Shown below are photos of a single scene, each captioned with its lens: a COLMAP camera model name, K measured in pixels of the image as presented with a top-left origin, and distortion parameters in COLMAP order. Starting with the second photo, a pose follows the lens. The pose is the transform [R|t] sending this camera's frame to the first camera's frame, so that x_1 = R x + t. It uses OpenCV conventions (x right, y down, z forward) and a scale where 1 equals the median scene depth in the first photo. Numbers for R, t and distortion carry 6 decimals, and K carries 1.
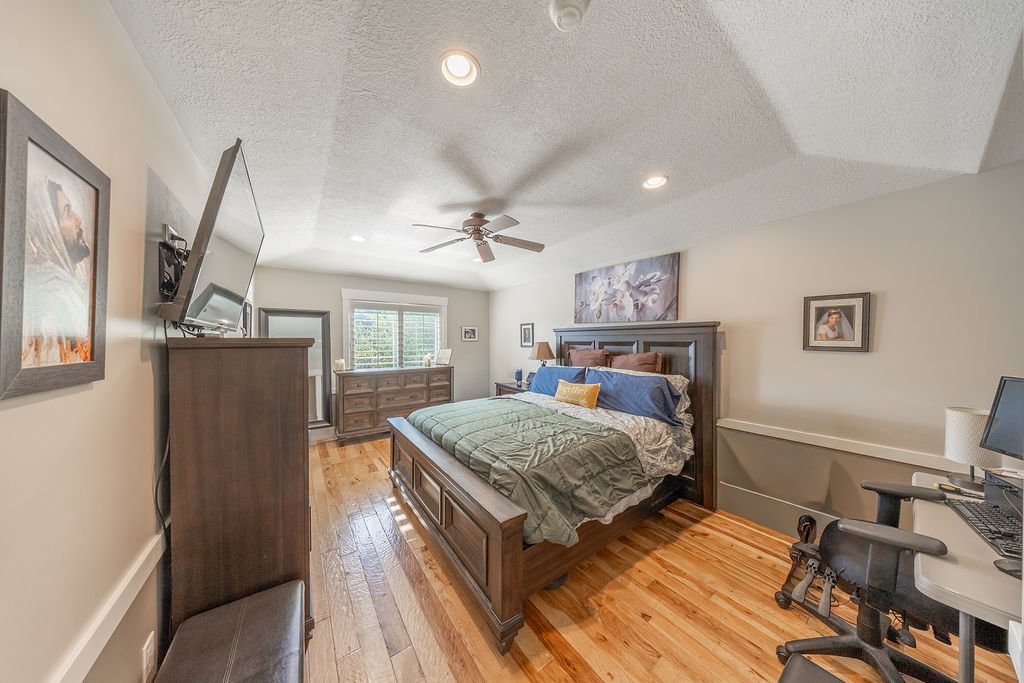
lens RADIAL K [[297.2, 0, 511.2], [0, 297.2, 339.1], [0, 0, 1]] dist [0.001916, -0.000050]
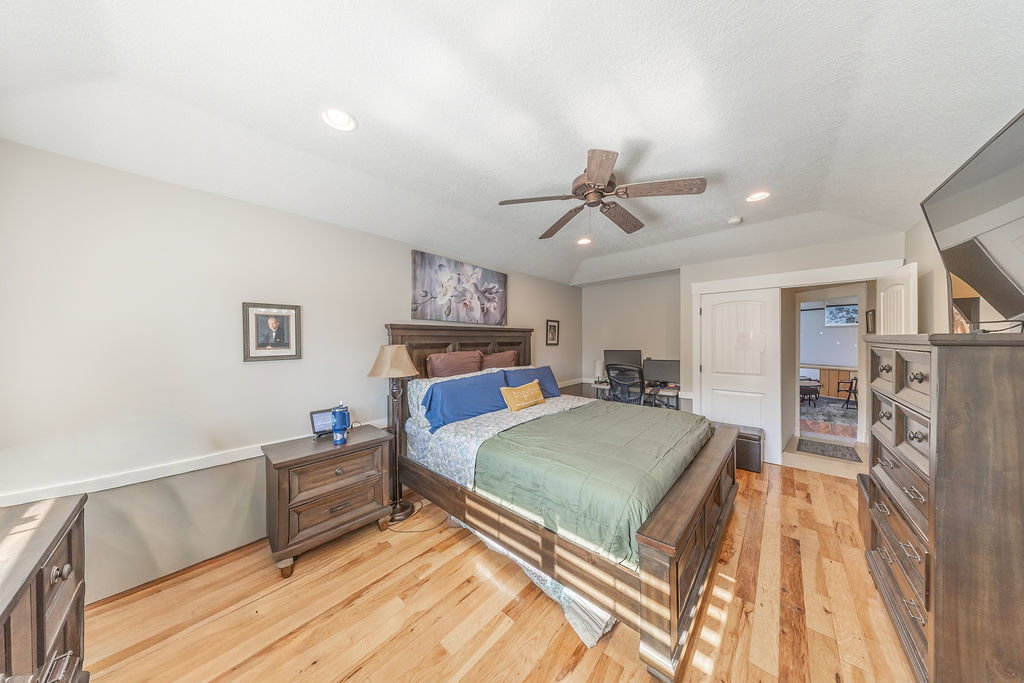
lens RADIAL K [[297.2, 0, 508.7], [0, 297.2, 343.5], [0, 0, 1]] dist [0.001916, -0.000050]
pose [[-0.213775, -0.002177, 0.976881, -0.637476], [0.011110, 0.999927, 0.004660, 0.007606], [-0.976820, 0.011849, -0.213735, 1.115776]]
